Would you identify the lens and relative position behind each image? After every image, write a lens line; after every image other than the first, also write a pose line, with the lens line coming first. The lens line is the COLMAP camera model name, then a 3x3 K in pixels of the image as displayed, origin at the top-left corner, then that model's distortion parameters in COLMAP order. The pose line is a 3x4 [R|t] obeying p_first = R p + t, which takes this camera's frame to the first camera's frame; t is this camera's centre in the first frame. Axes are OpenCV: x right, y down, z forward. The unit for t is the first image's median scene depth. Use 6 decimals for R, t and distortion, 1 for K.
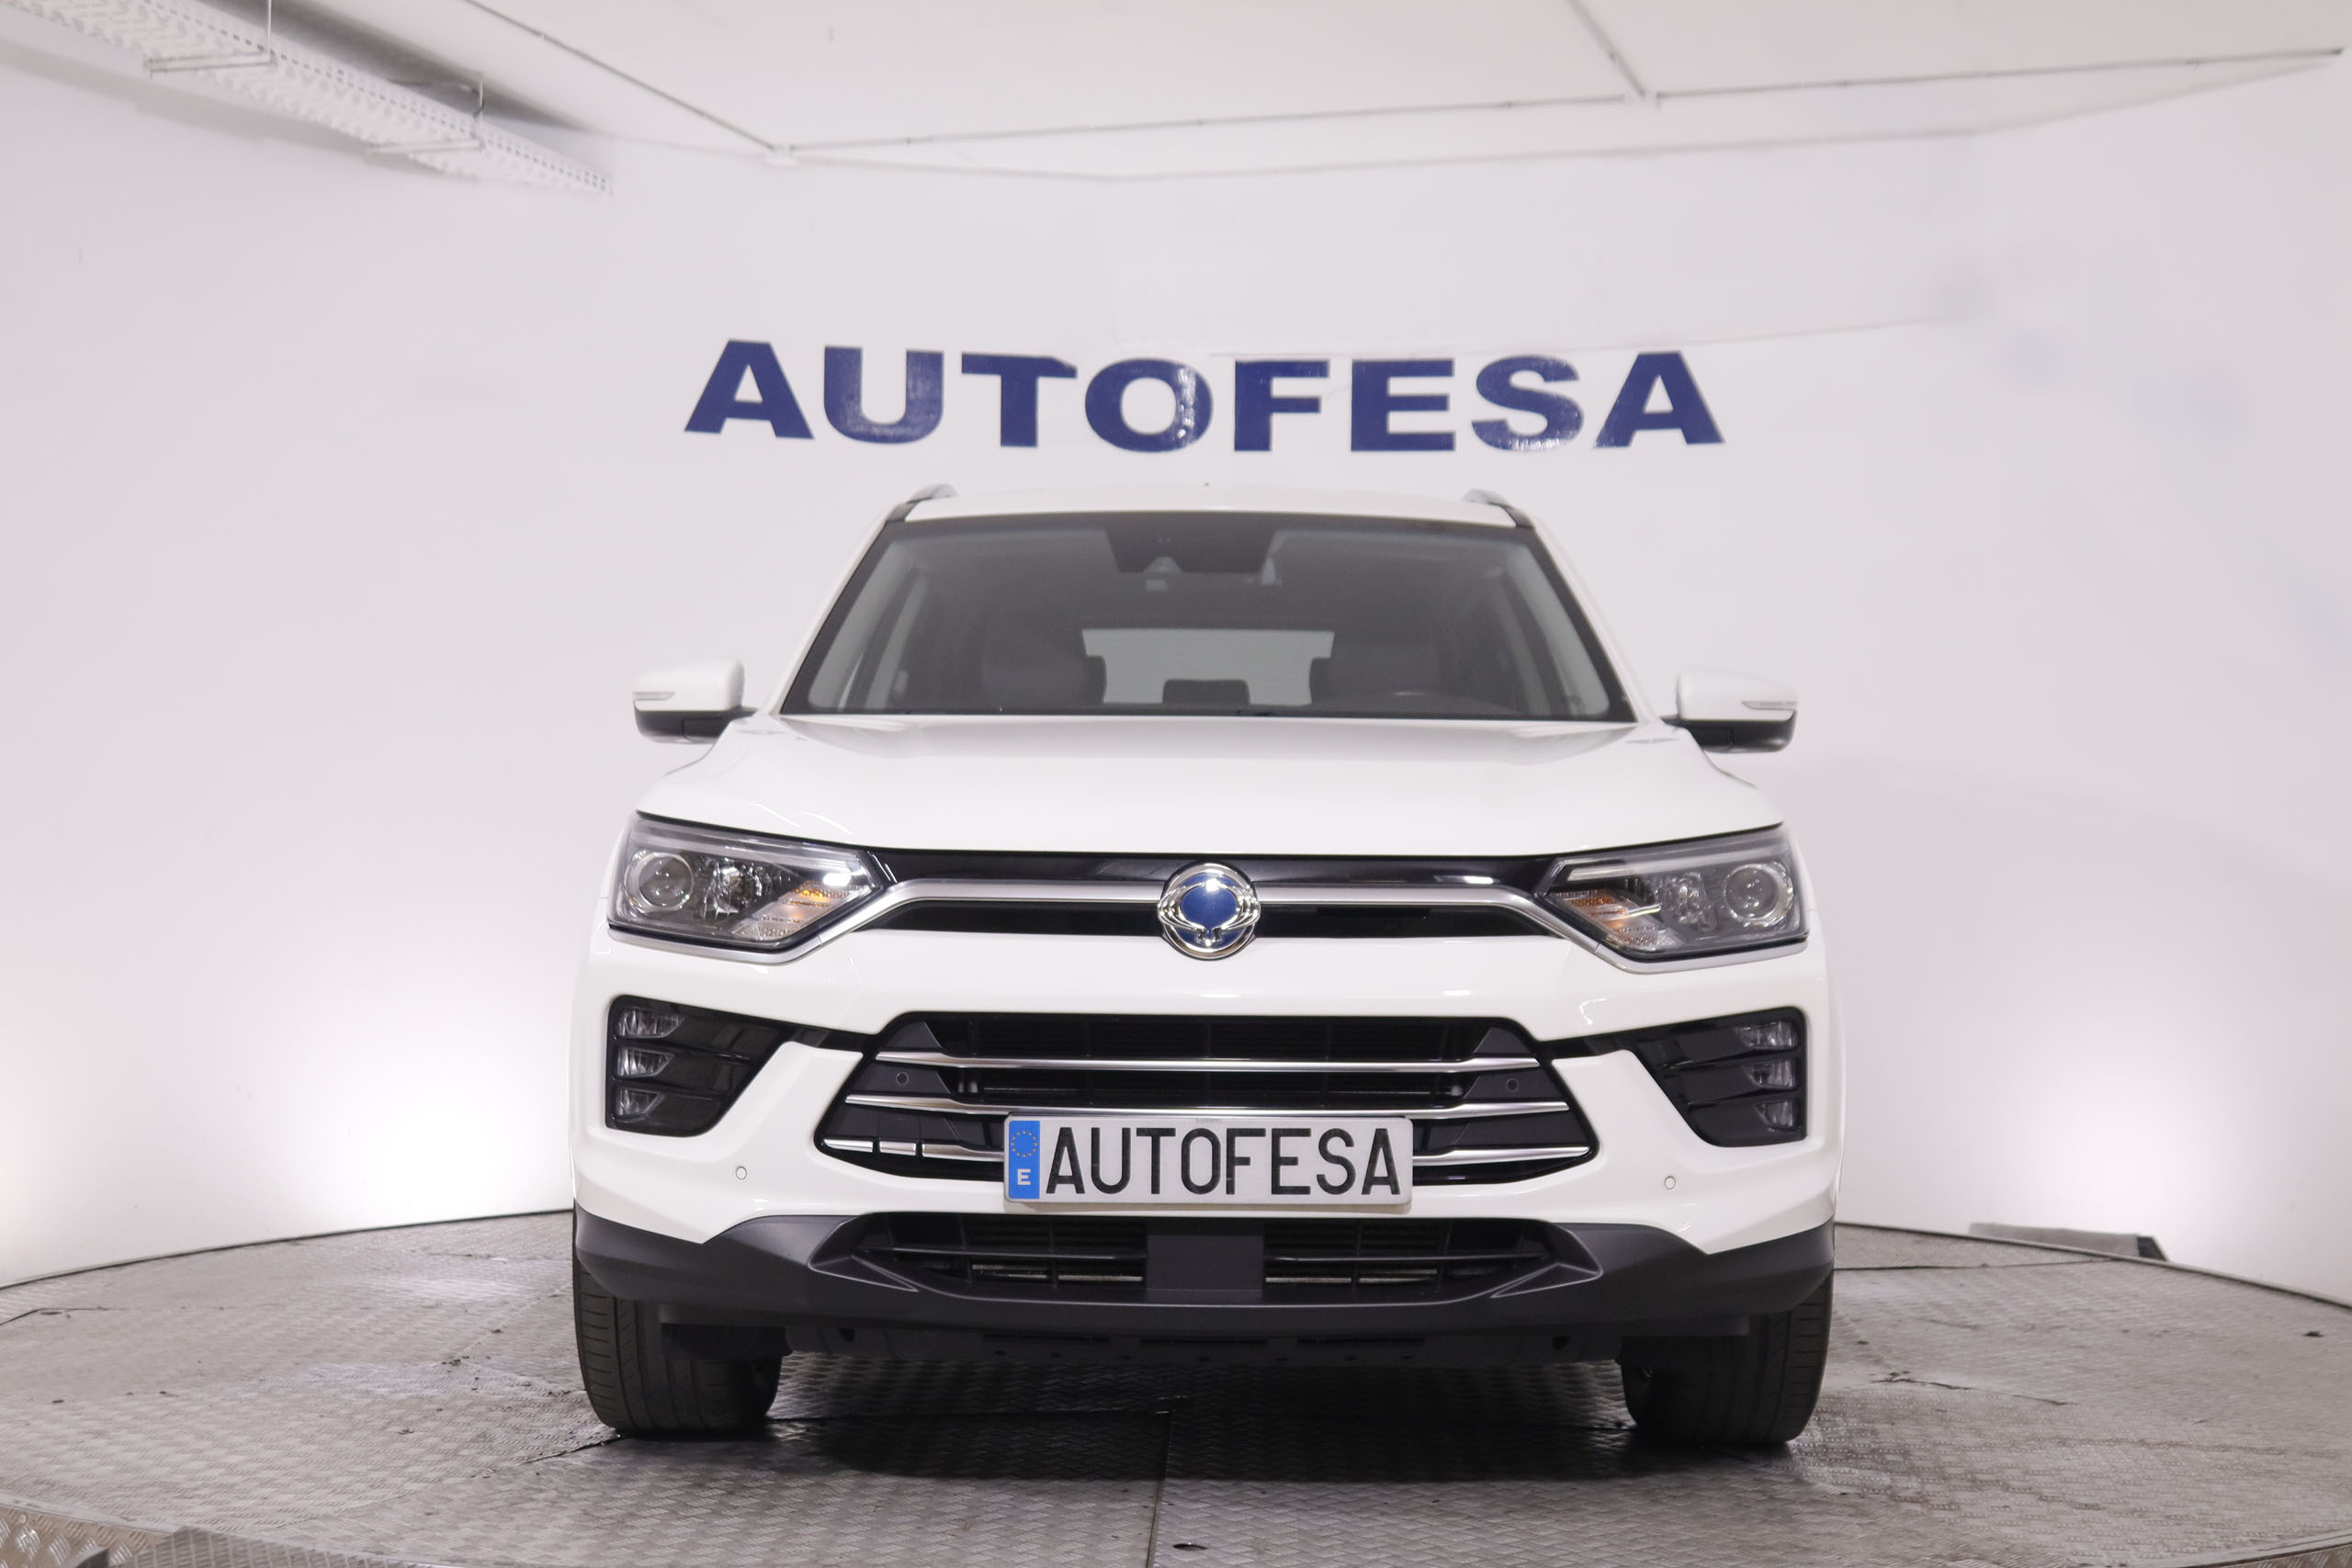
lens RADIAL K [[3428.2, 0, 1199.1], [0, 3428.2, 782.7], [0, 0, 1]] dist [-0.044412, 0.017461]
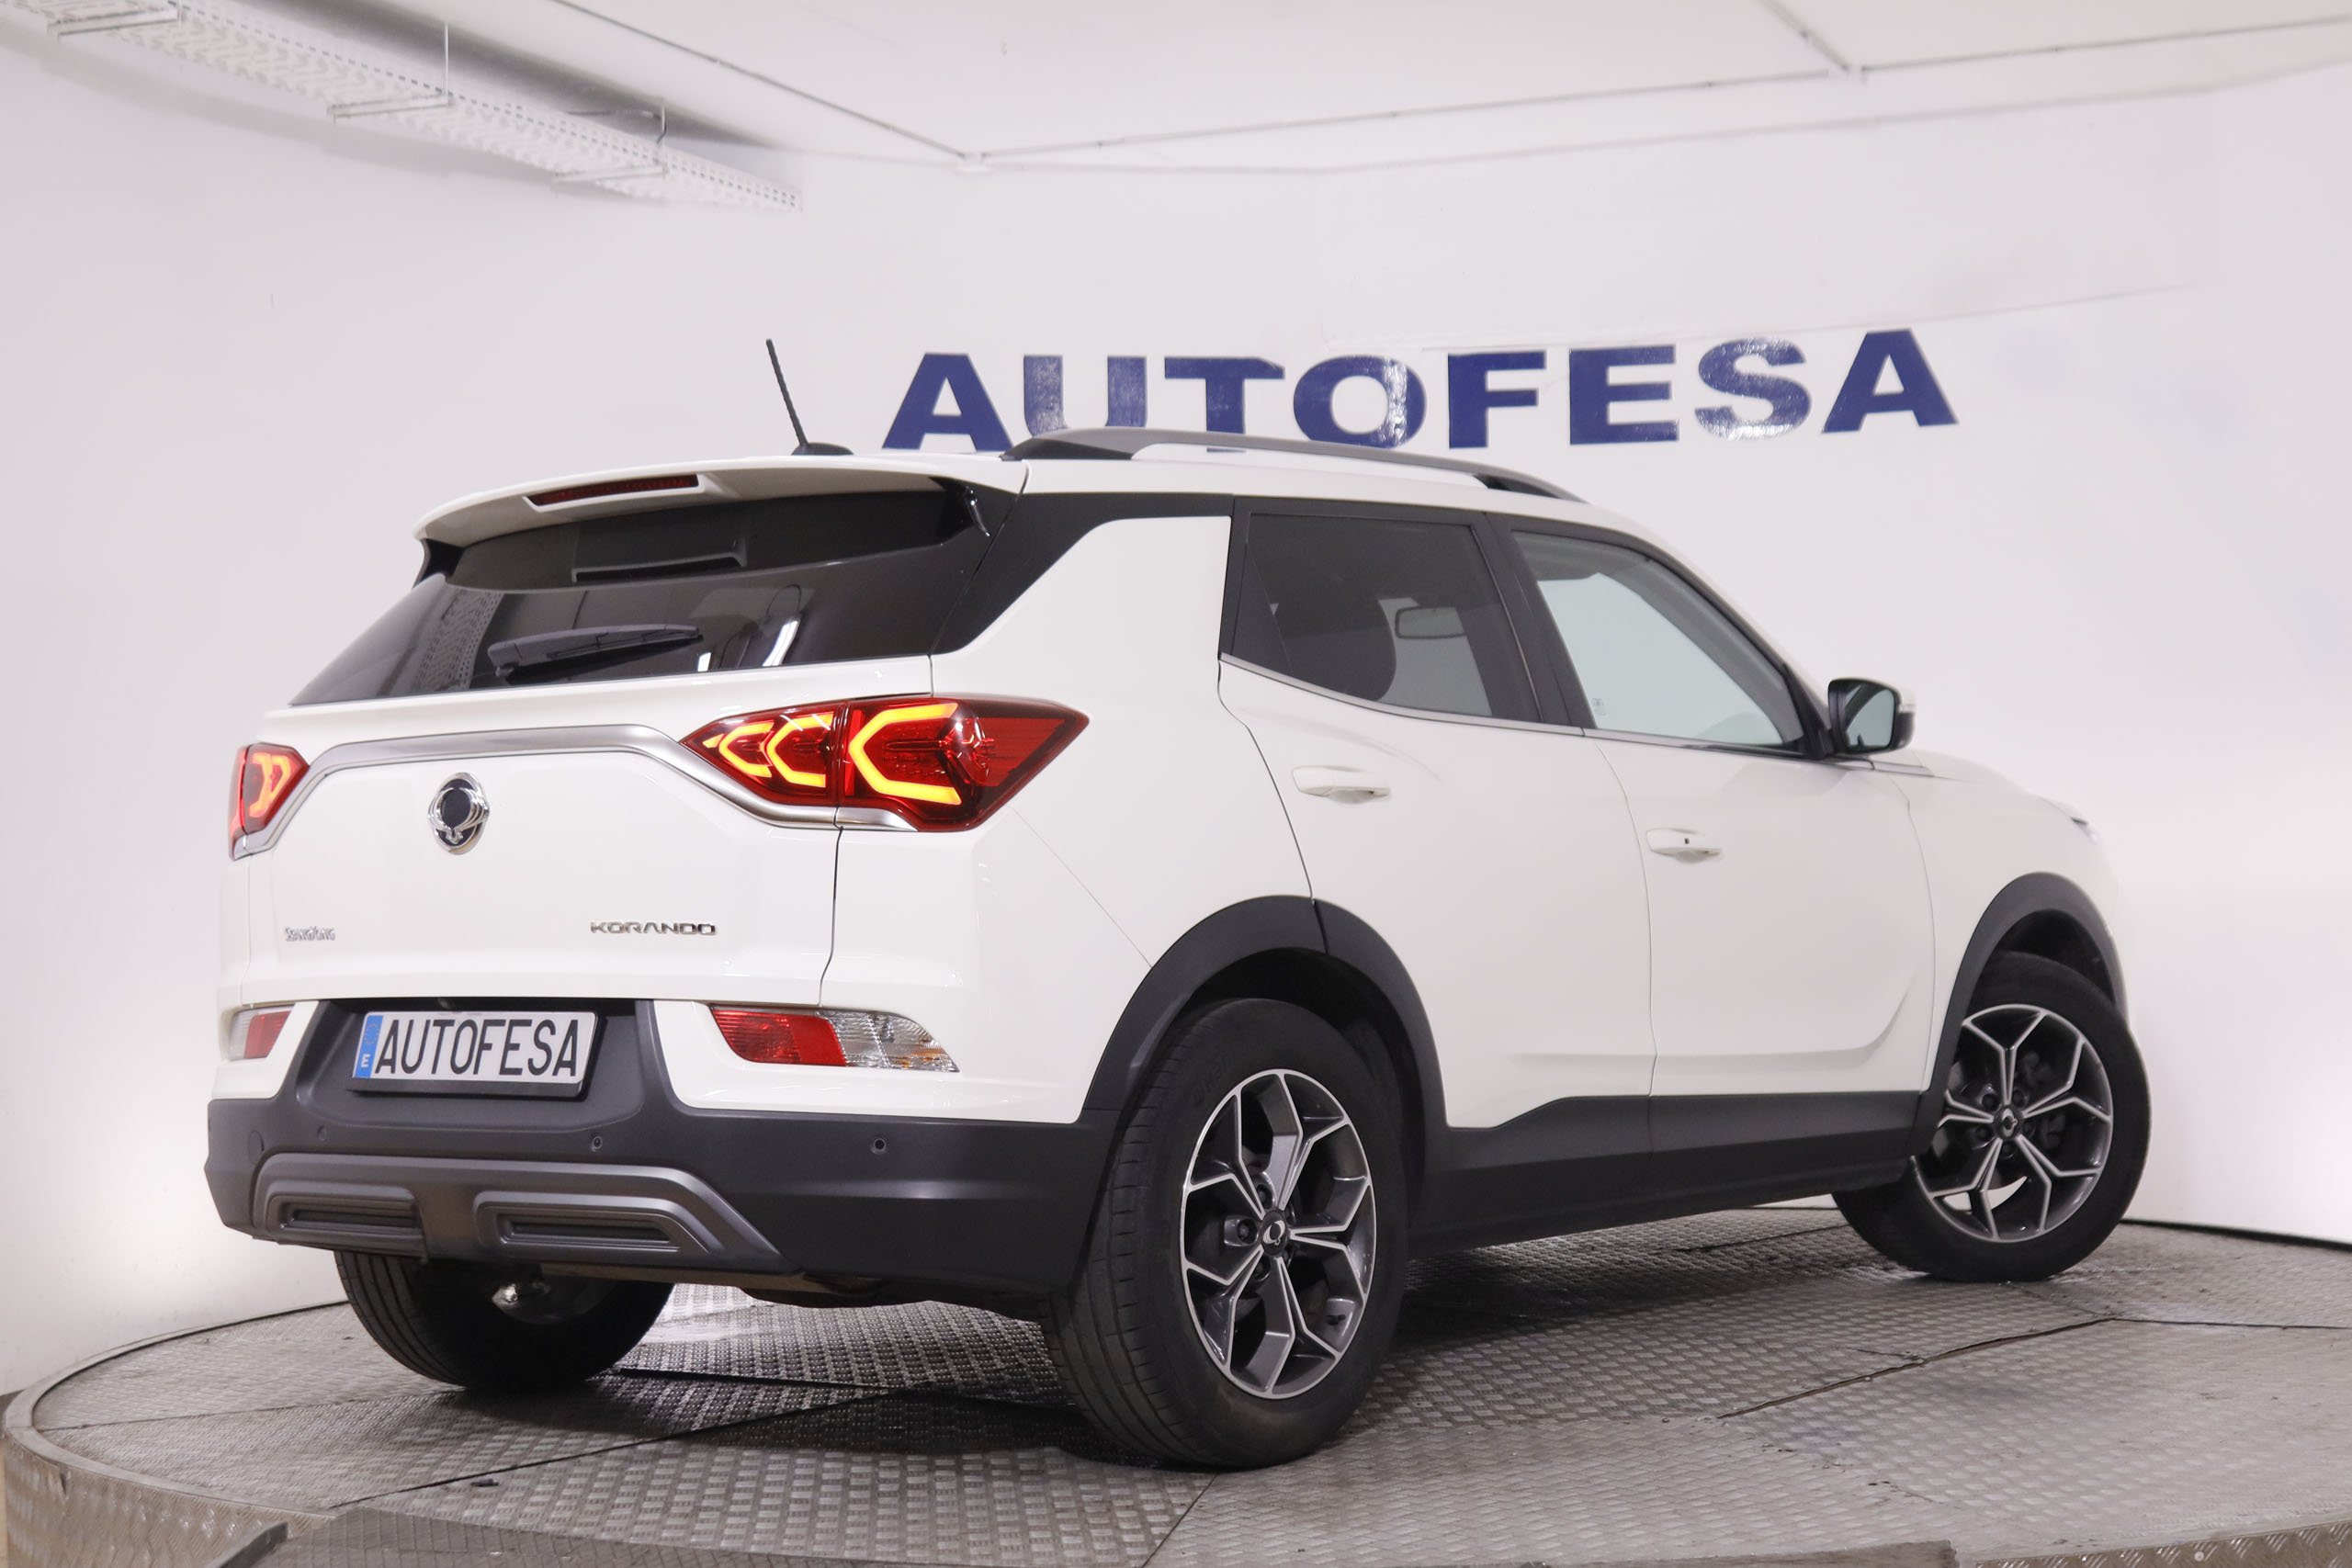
lens RADIAL K [[3877.4, 0, 1176.0], [0, 3877.4, 784.0], [0, 0, 1]] dist [-0.030116, -0.046785]
pose [[0.994647, -0.025453, -0.100145, 0.042258], [0.025161, 0.999675, -0.004175, 0.000303], [0.100219, 0.001633, 0.994964, -0.096948]]
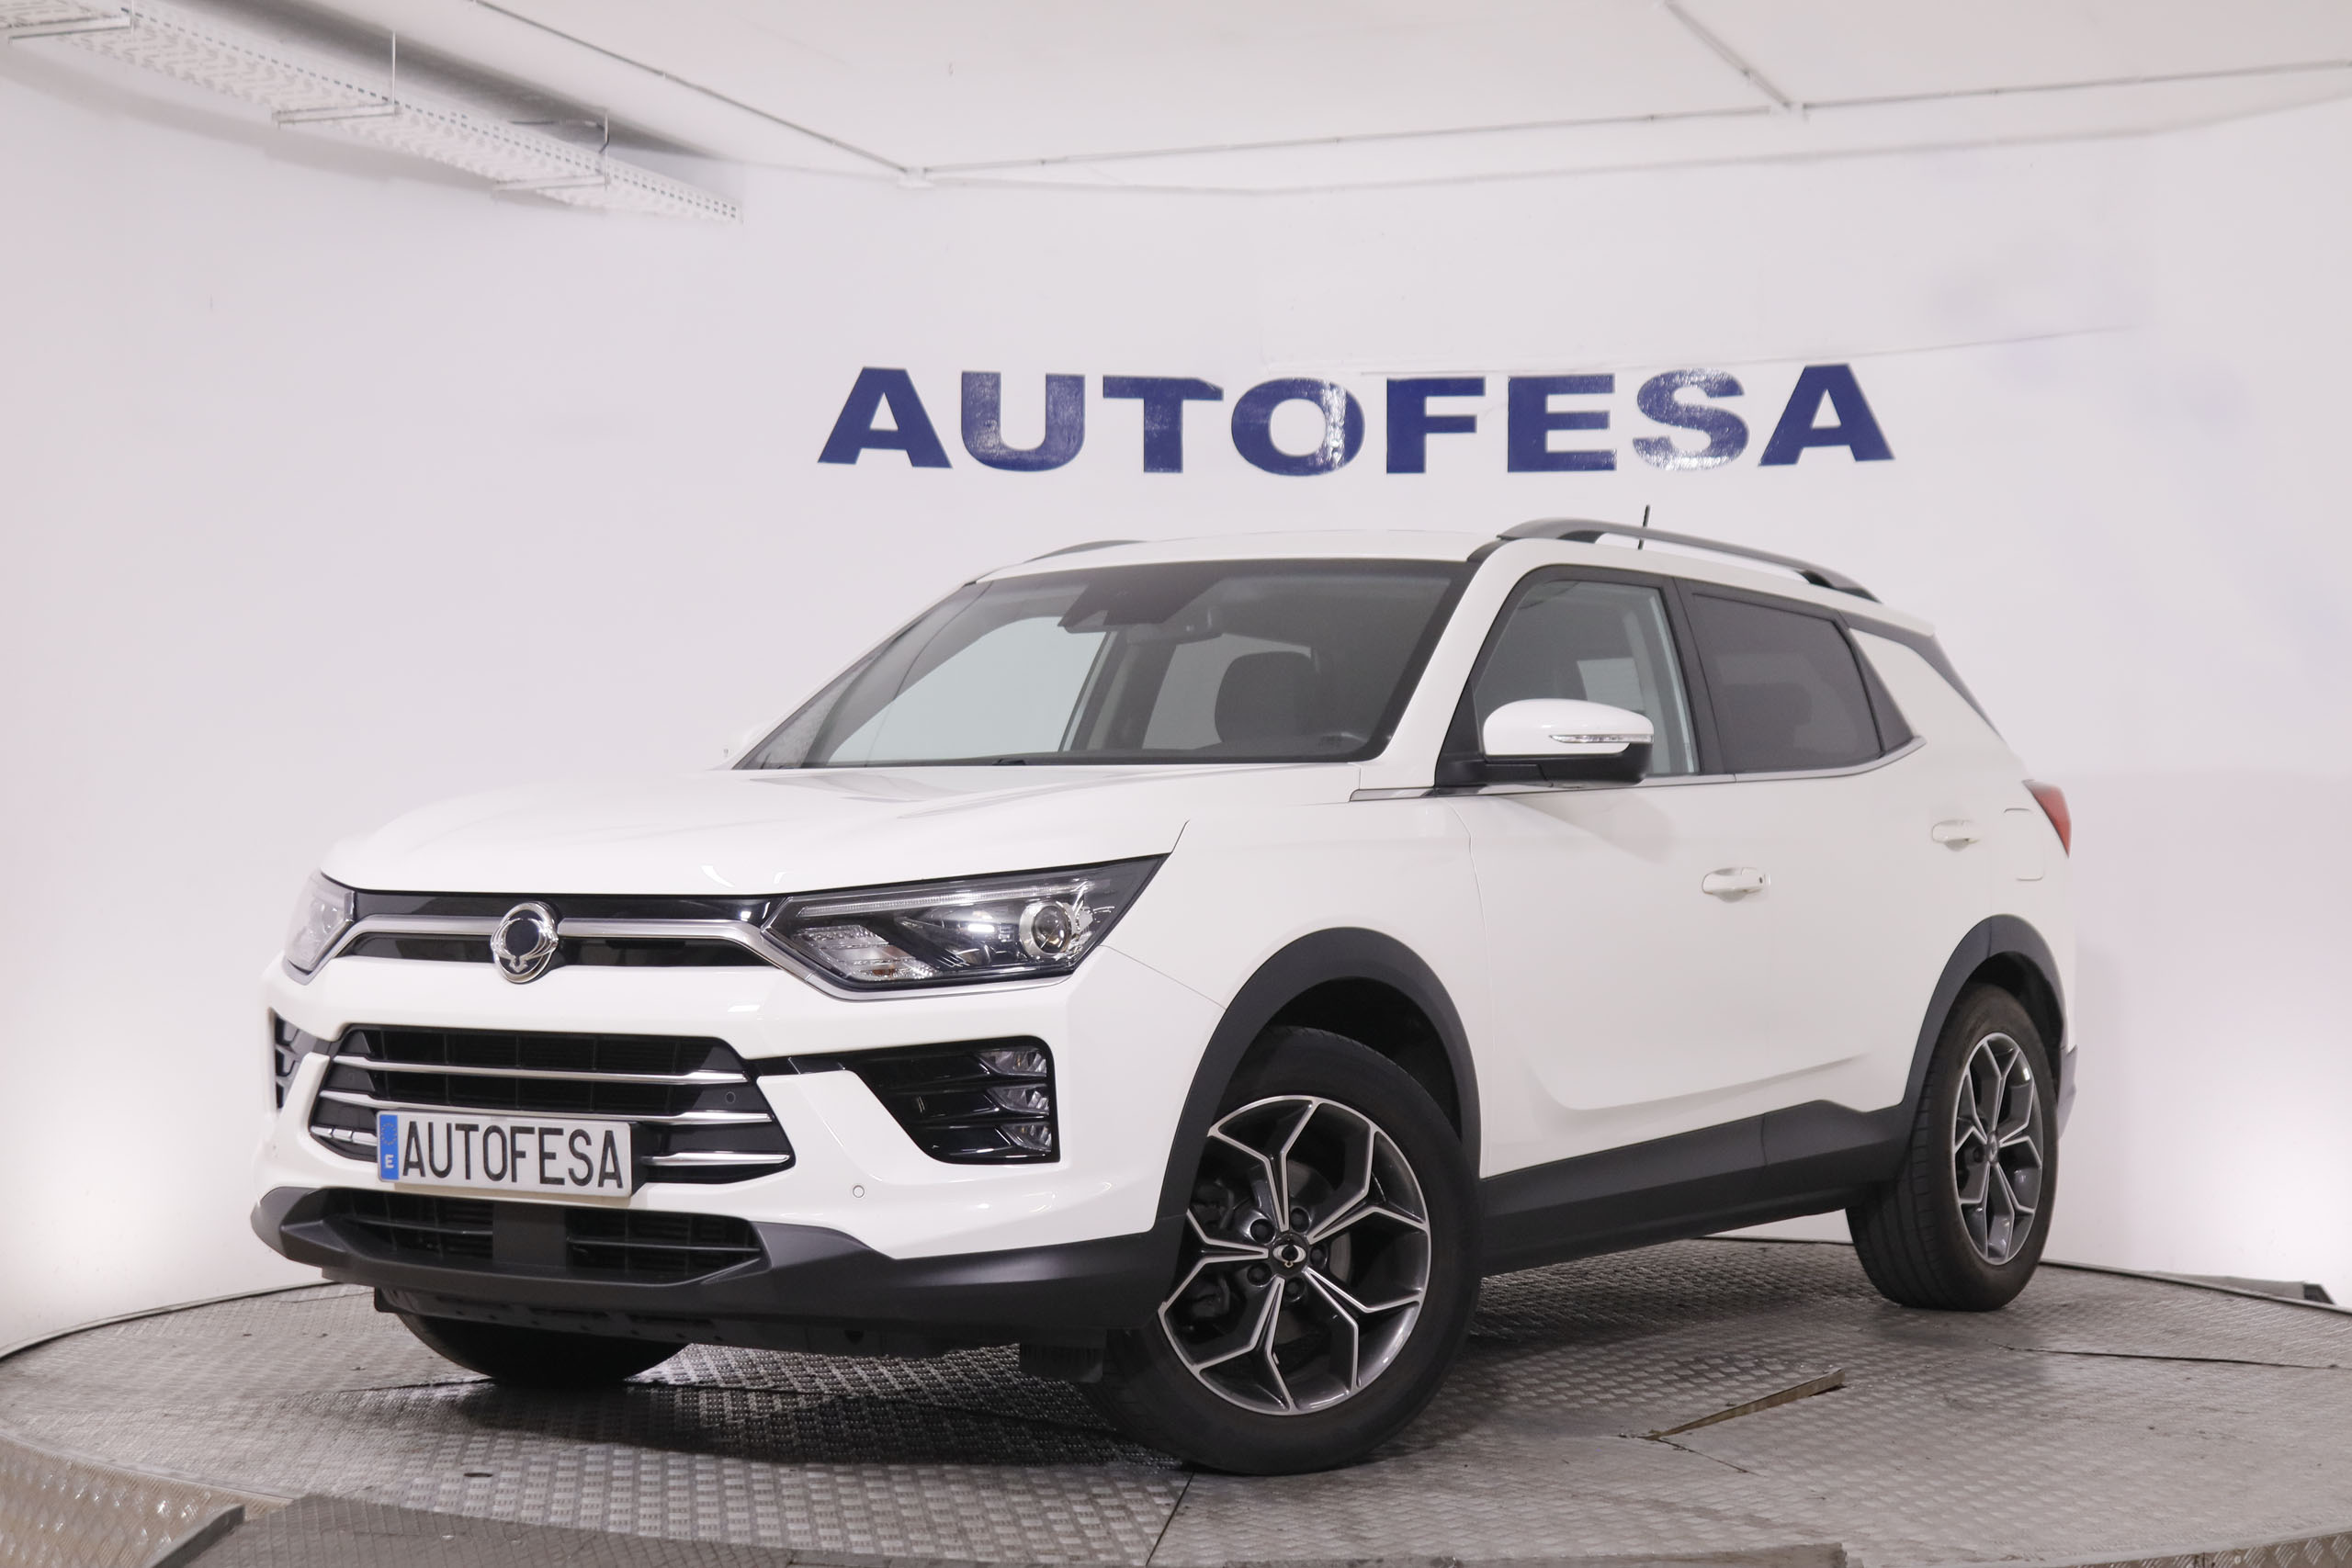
lens RADIAL K [[4050.8, 0, 1176.0], [0, 4050.8, 784.0], [0, 0, 1]] dist [-0.024537, 0.007335]
pose [[0.996674, -0.007052, -0.081190, 0.044768], [0.006447, 0.999949, -0.007723, -0.001098], [0.081240, 0.007174, 0.996669, -0.143810]]
